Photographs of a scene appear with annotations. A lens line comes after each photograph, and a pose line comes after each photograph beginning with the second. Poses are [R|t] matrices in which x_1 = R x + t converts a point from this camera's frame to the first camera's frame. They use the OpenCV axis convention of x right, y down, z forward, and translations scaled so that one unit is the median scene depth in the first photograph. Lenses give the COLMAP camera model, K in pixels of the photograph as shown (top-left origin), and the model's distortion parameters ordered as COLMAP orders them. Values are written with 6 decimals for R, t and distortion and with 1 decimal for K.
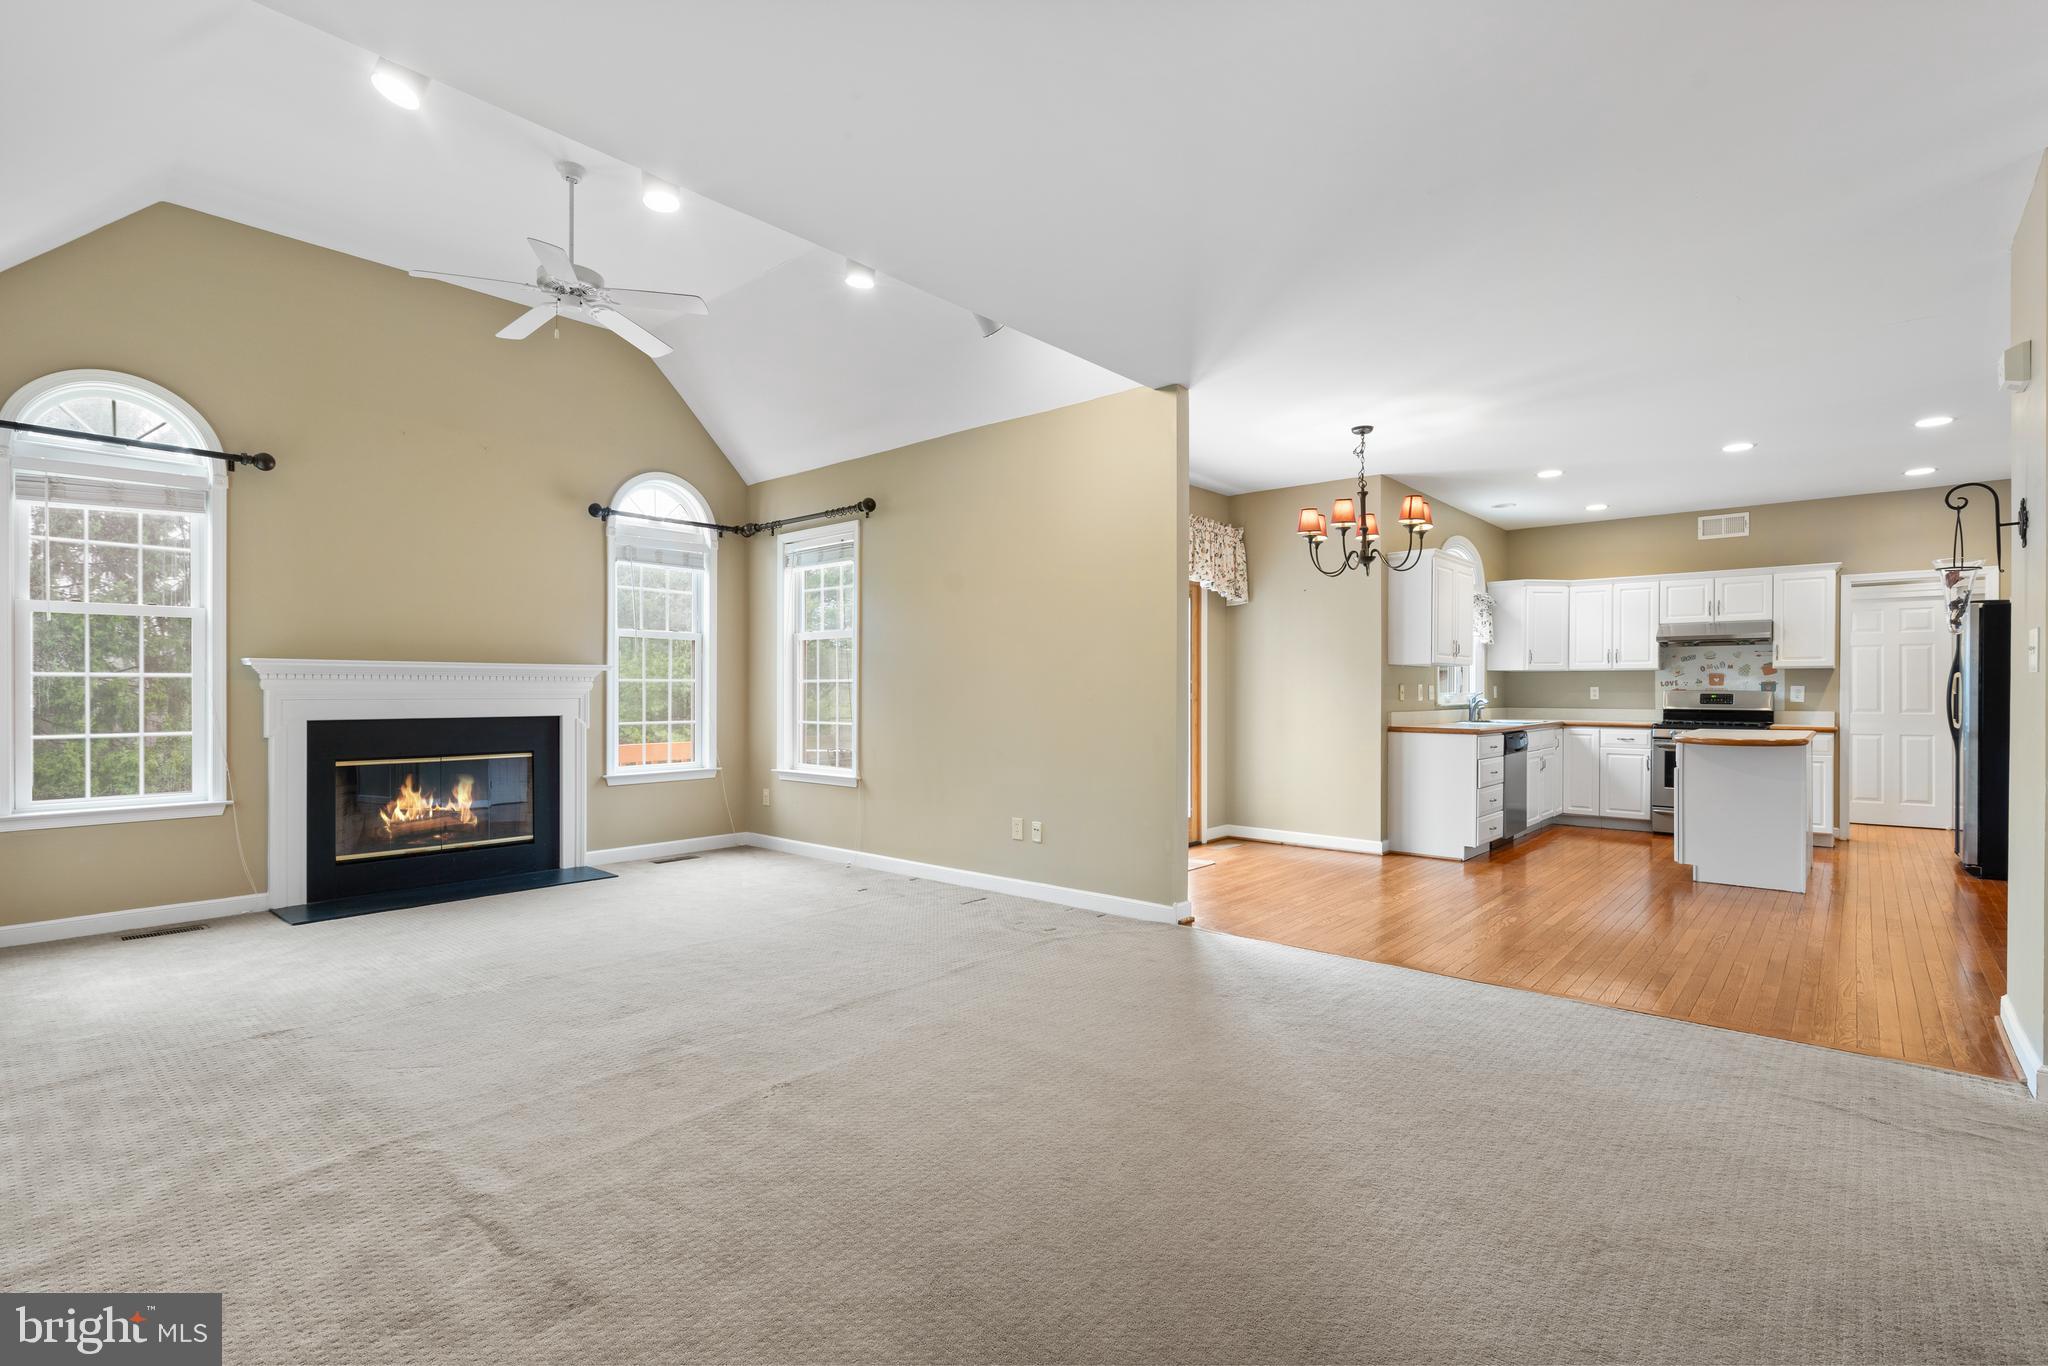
lens RADIAL K [[946.0, 0, 1038.5], [0, 946.0, 696.3], [0, 0, 1]] dist [-0.002412, 0.000831]
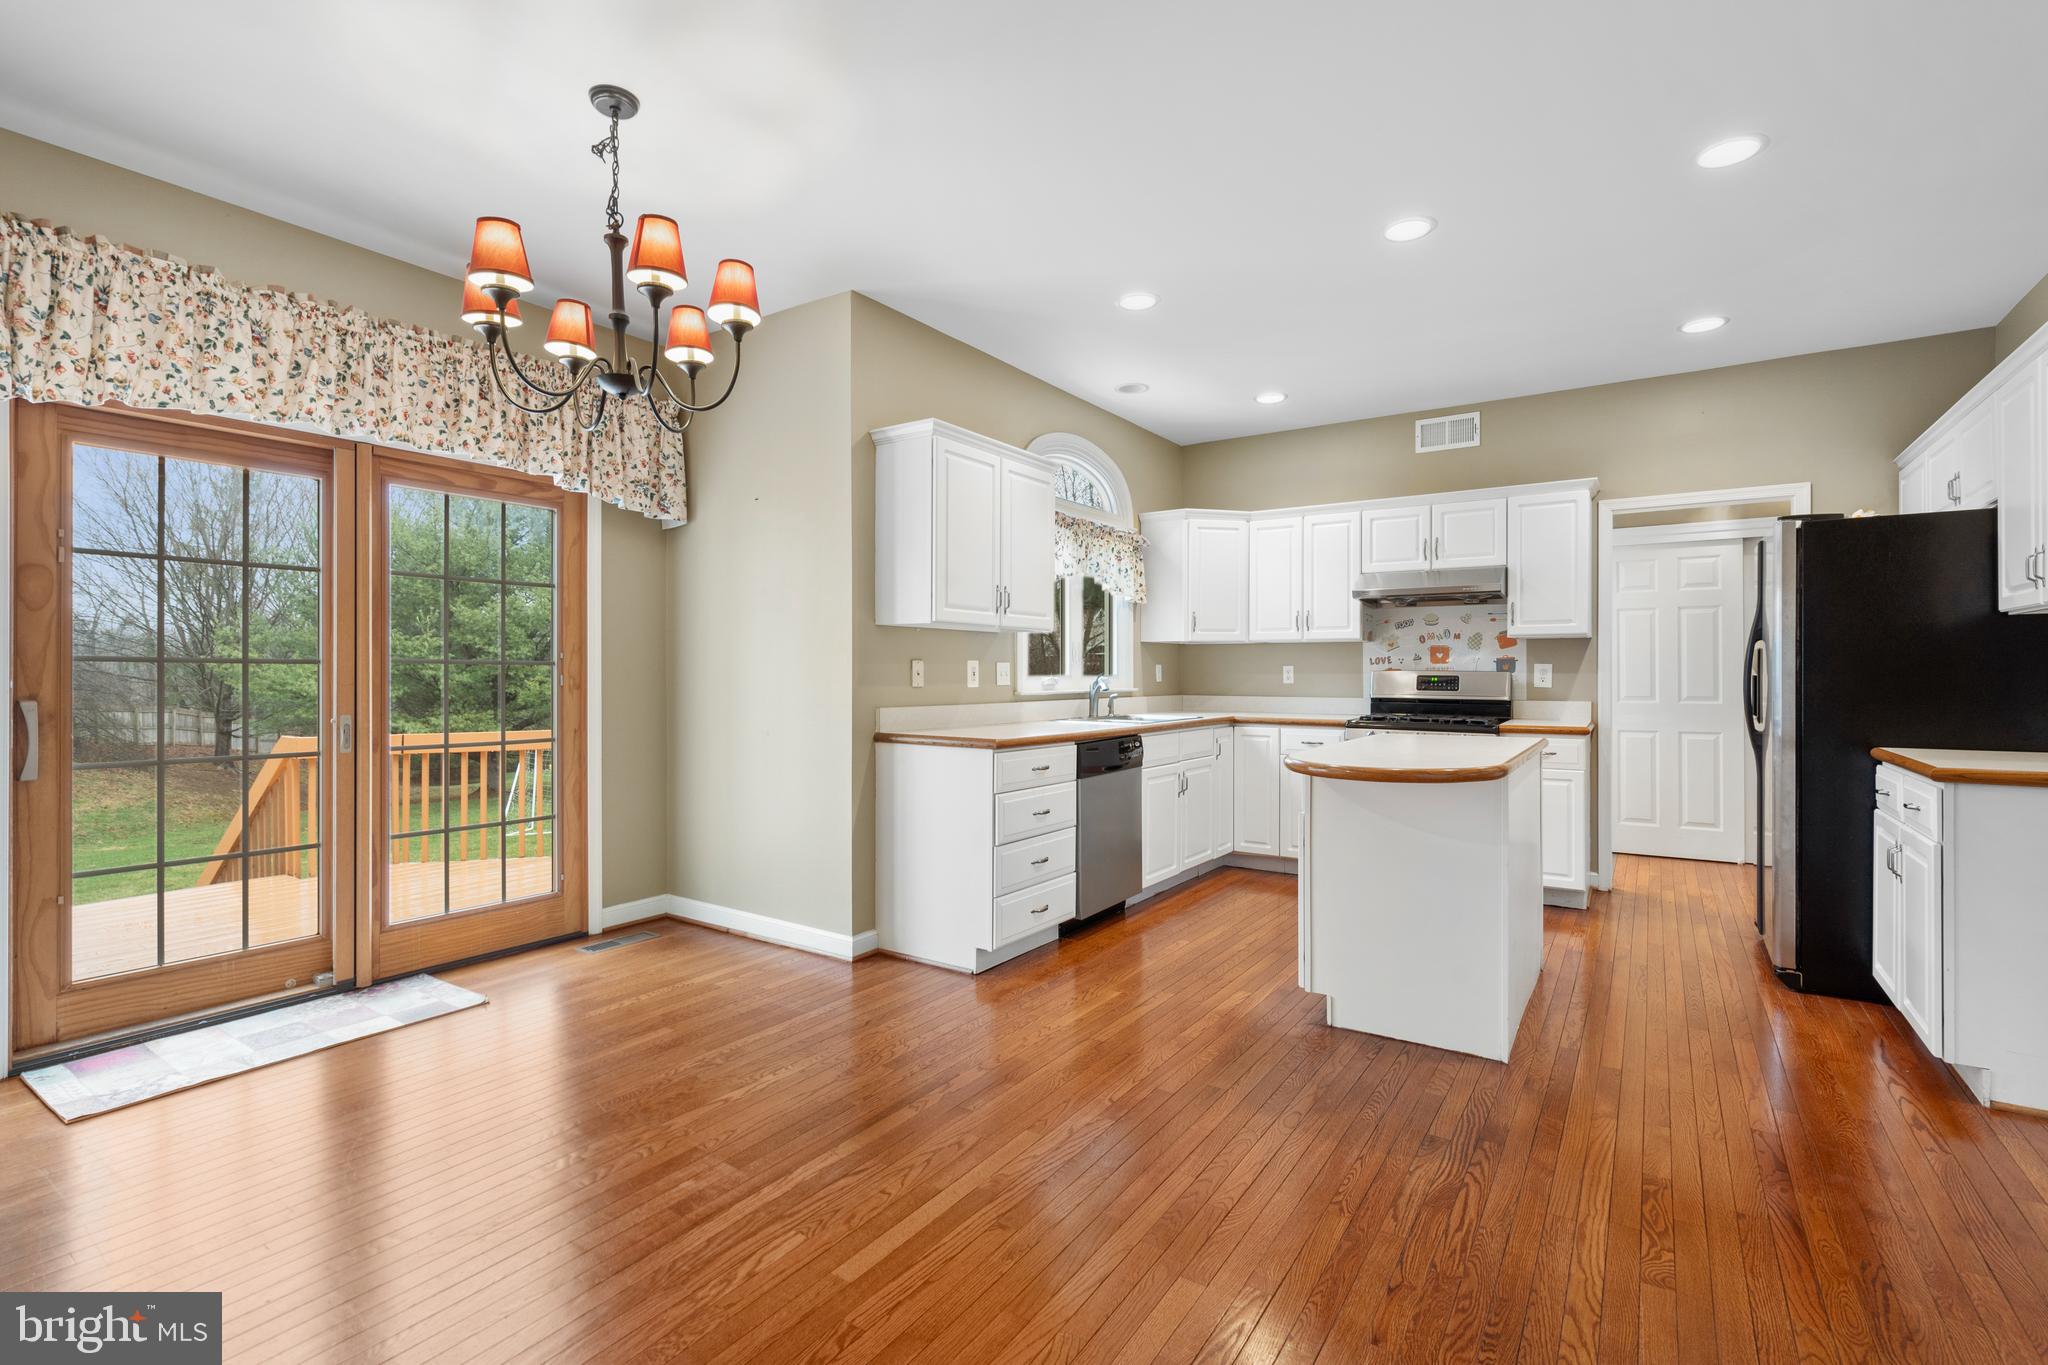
lens RADIAL K [[946.0, 0, 1027.9], [0, 946.0, 672.2], [0, 0, 1]] dist [-0.002412, 0.000831]
pose [[0.991346, -0.000207, 0.131272, 0.410135], [0.001026, 0.999980, -0.006168, -0.001314], [-0.131268, 0.006249, 0.991327, 0.442334]]
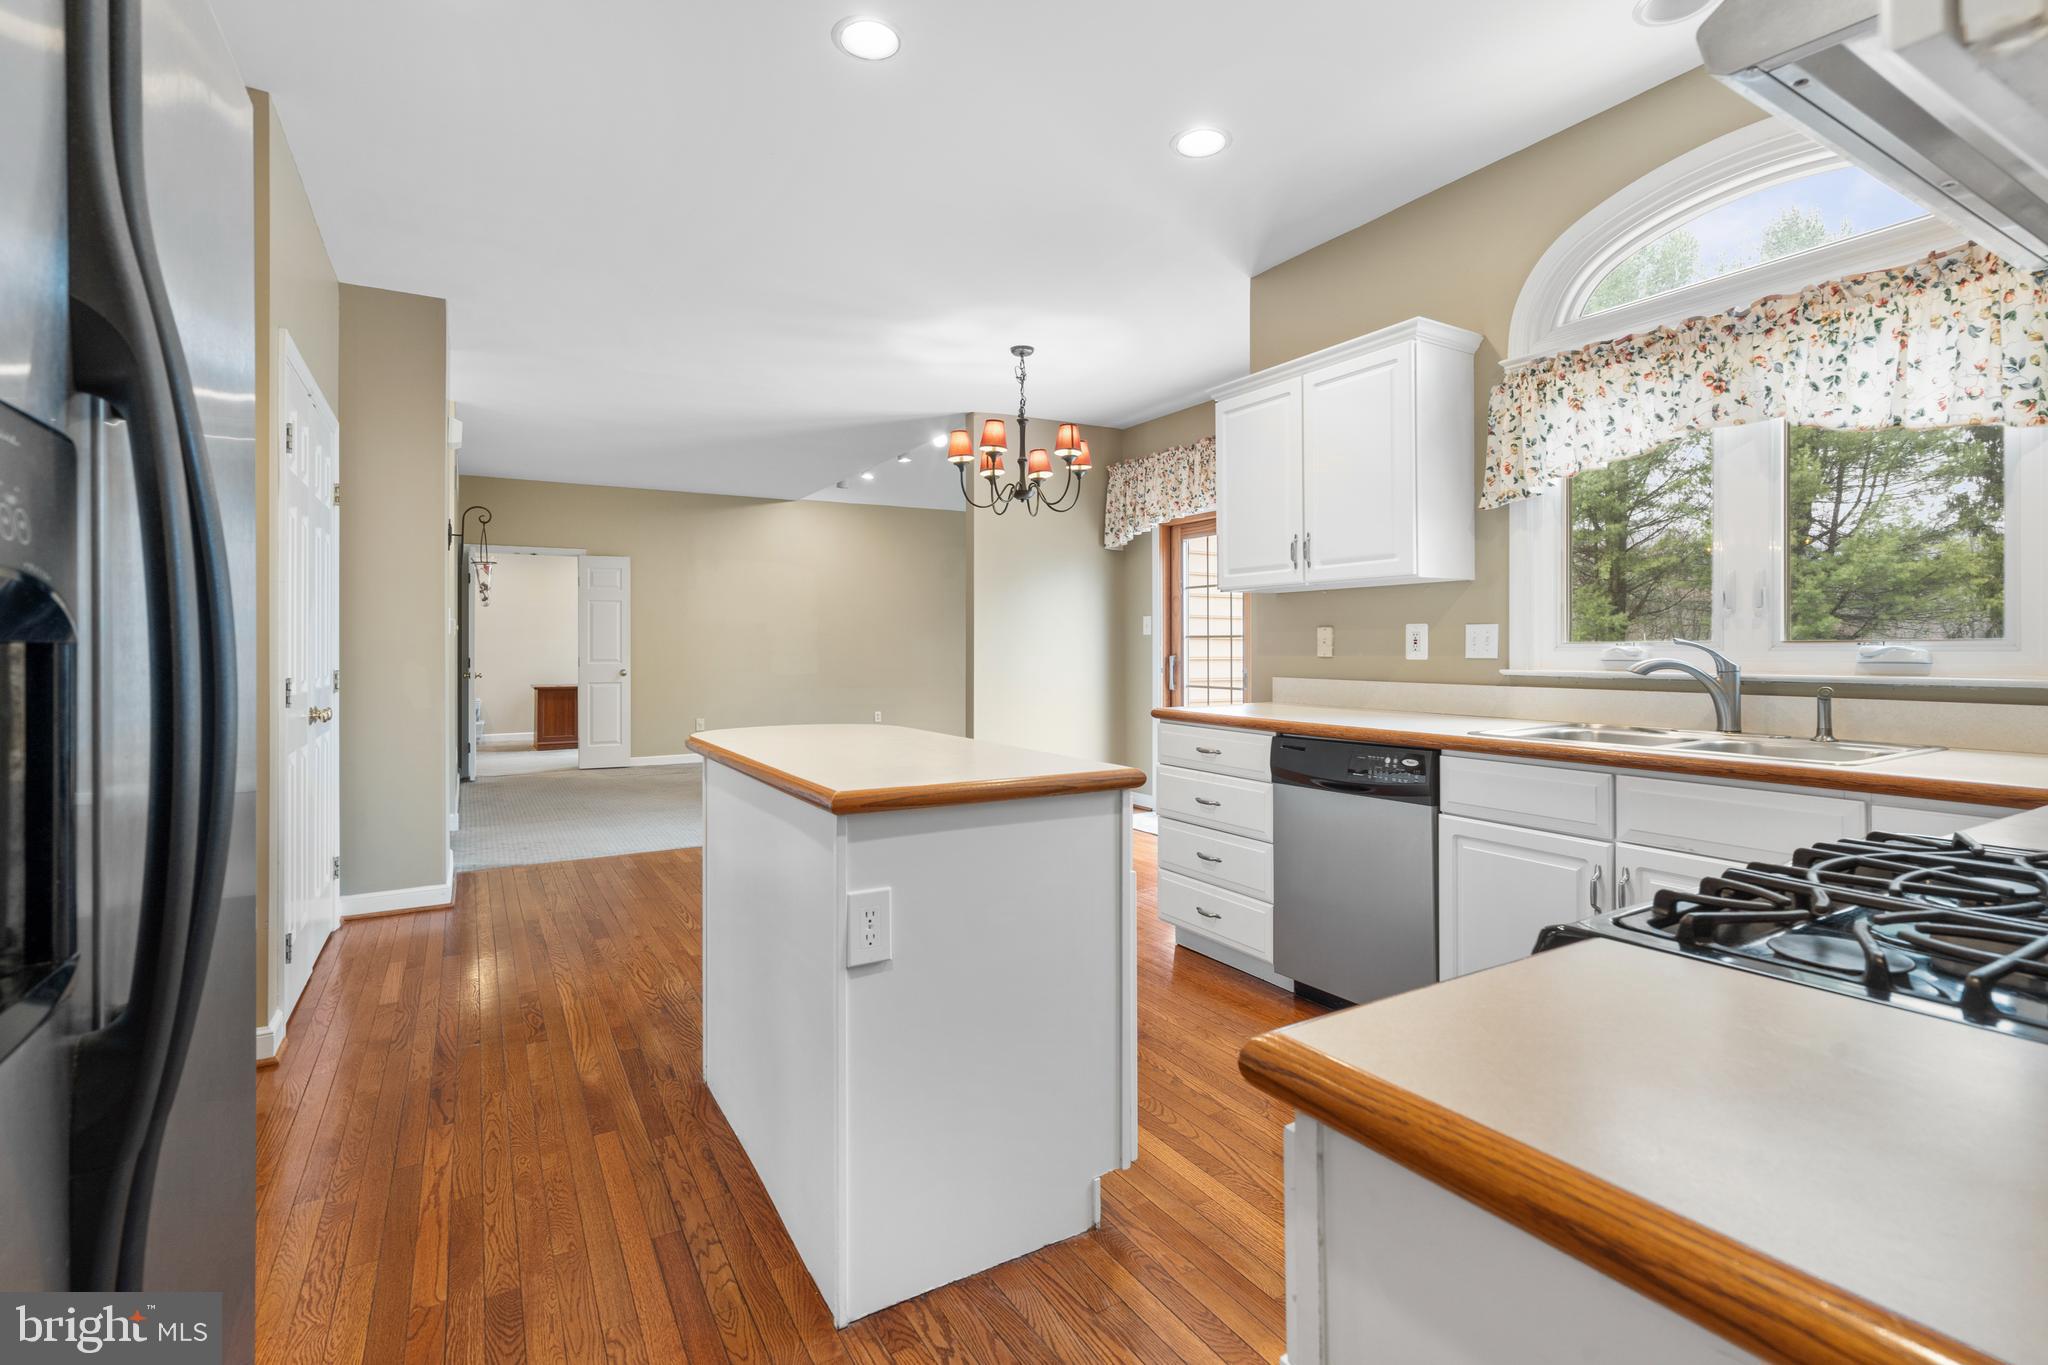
lens RADIAL K [[946.0, 0, 1011.3], [0, 946.0, 641.3], [0, 0, 1]] dist [-0.002412, 0.000831]
pose [[-0.319419, -0.003207, -0.947608, 1.223732], [-0.002727, 0.999993, -0.002465, -0.002988], [0.947610, 0.001796, -0.319425, 1.311857]]
